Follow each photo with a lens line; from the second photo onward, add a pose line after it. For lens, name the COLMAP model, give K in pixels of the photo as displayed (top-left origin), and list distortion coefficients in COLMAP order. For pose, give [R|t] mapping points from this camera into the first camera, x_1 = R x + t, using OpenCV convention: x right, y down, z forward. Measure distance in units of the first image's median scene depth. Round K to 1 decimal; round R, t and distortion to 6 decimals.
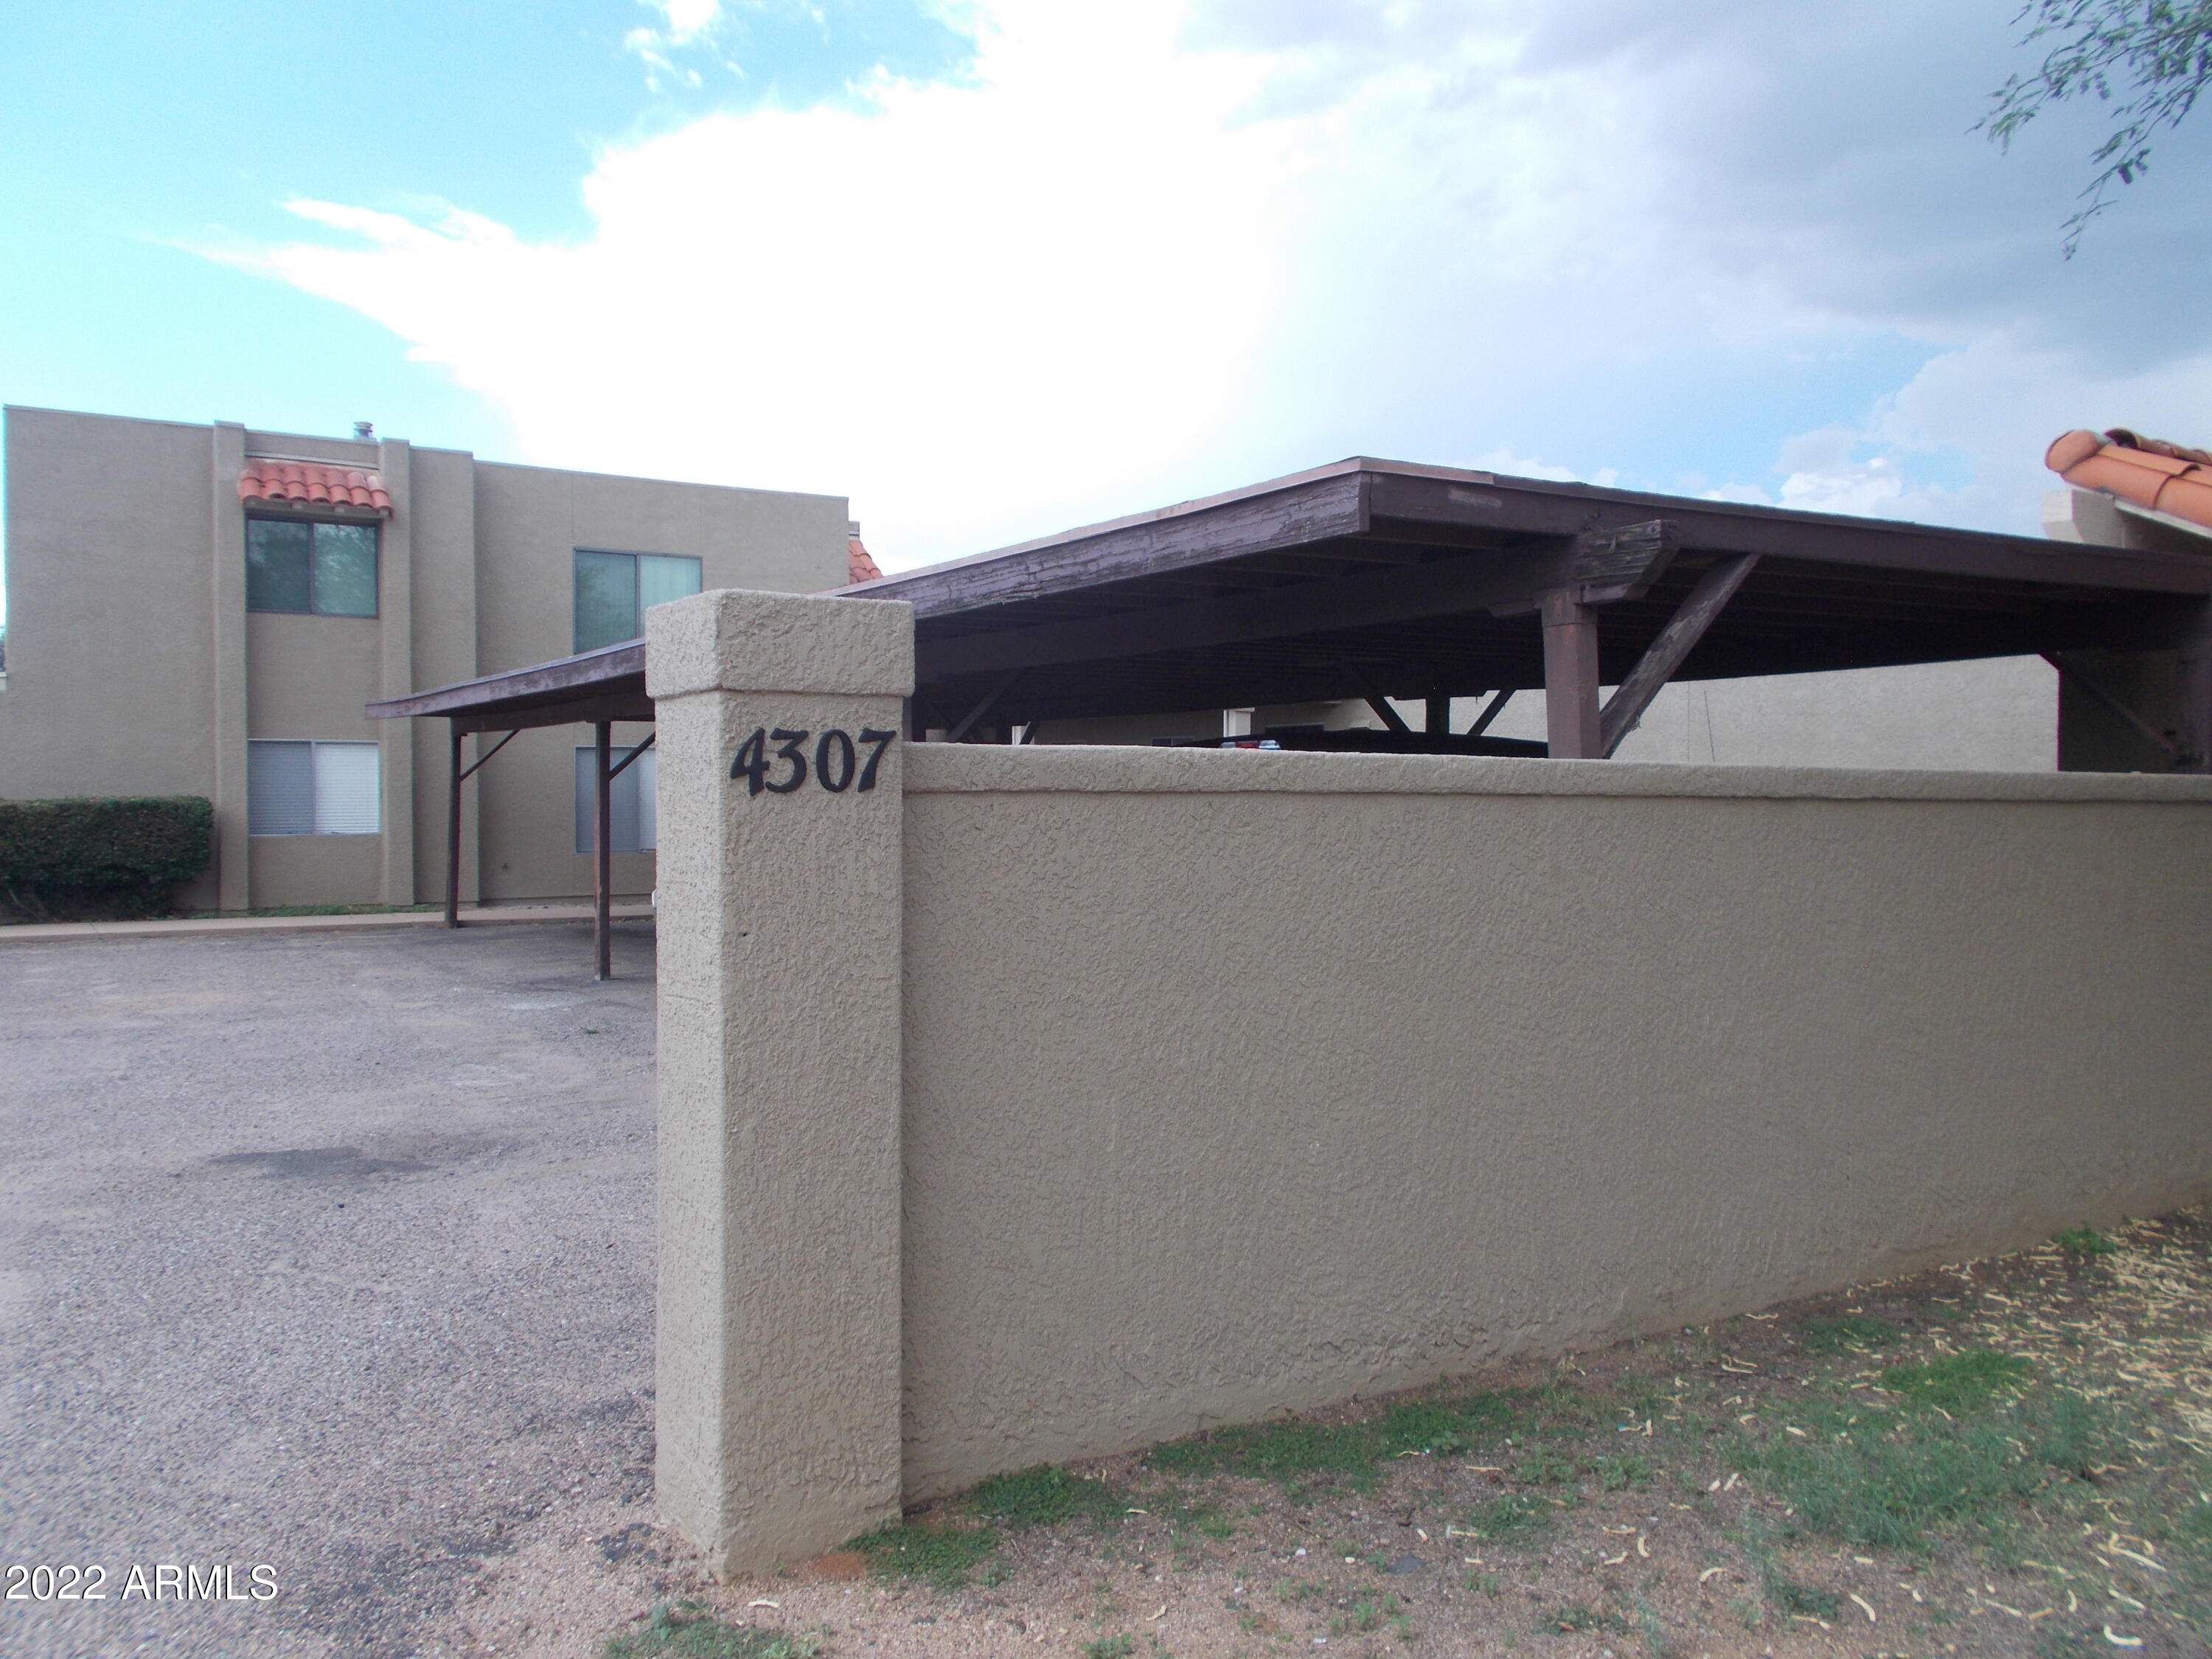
lens RADIAL K [[1869.0, 0, 1106.0], [0, 1869.0, 829.5], [0, 0, 1]] dist [0.008675, 0.005328]
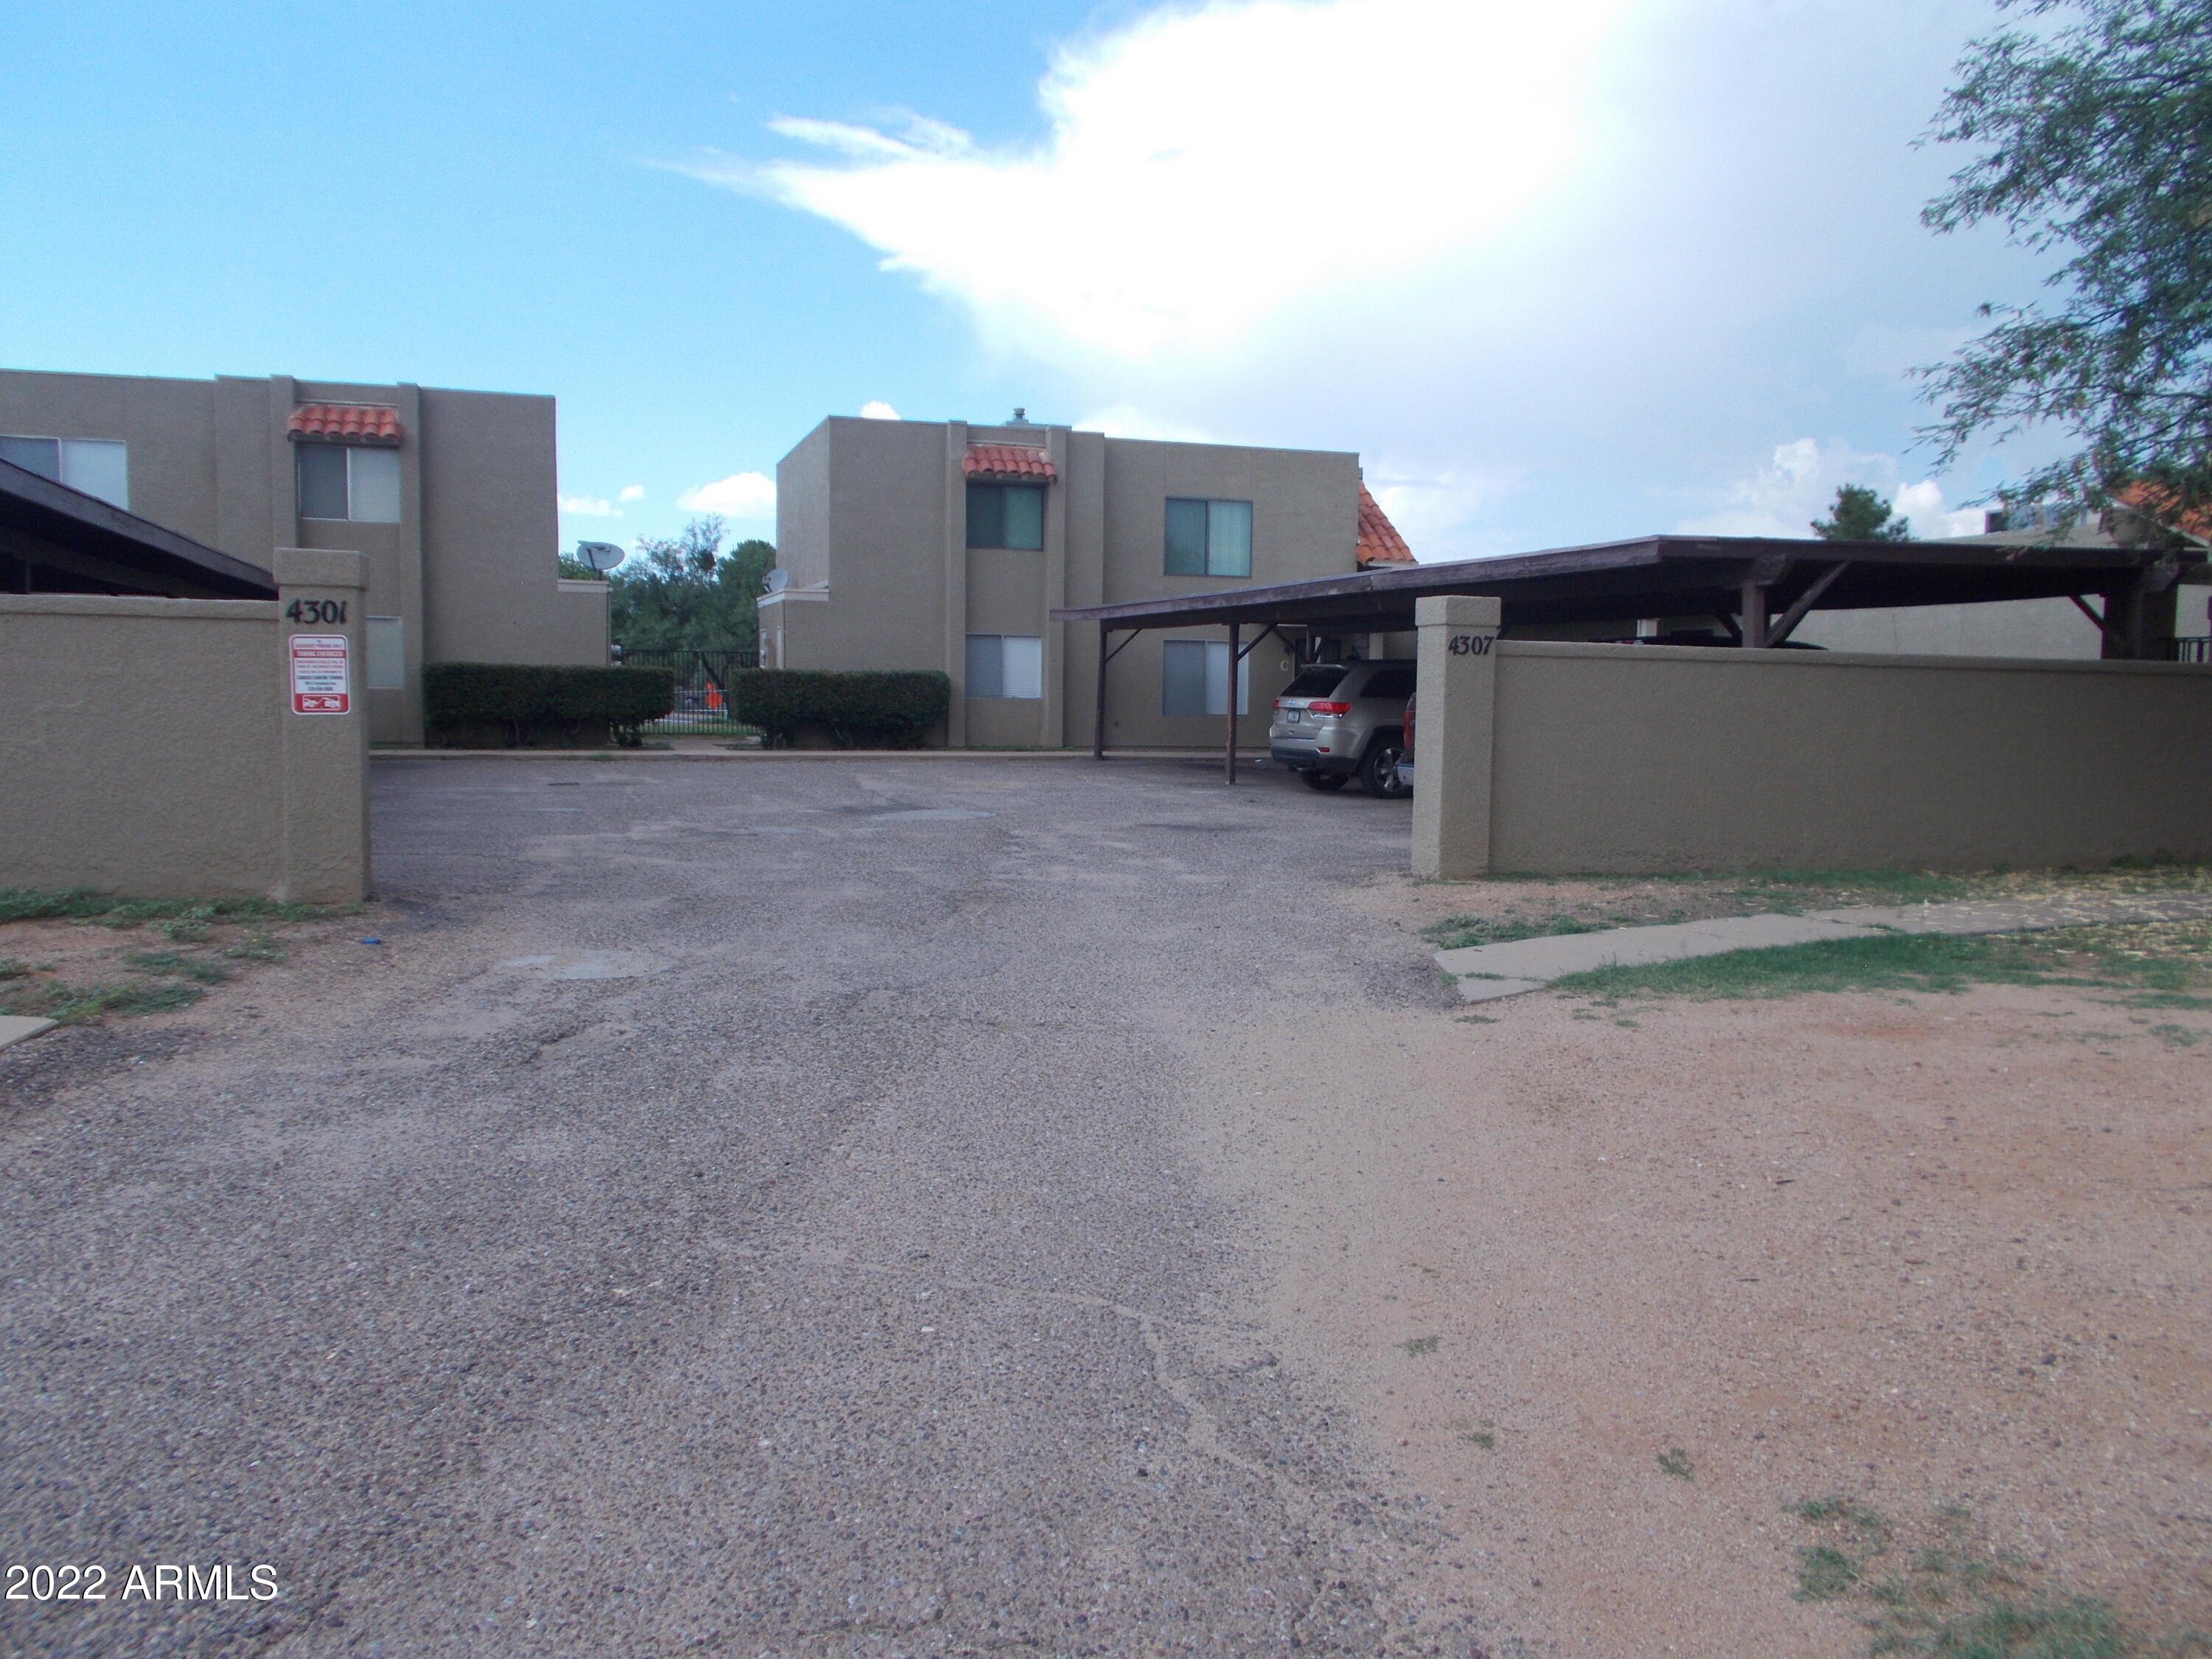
lens RADIAL K [[1869.0, 0, 1106.0], [0, 1869.0, 829.5], [0, 0, 1]] dist [0.008675, 0.005328]
pose [[0.973615, 0.031256, -0.226044, -0.004105], [-0.018595, 0.998148, 0.057924, 0.020403], [0.227436, -0.052193, 0.972393, -0.447540]]
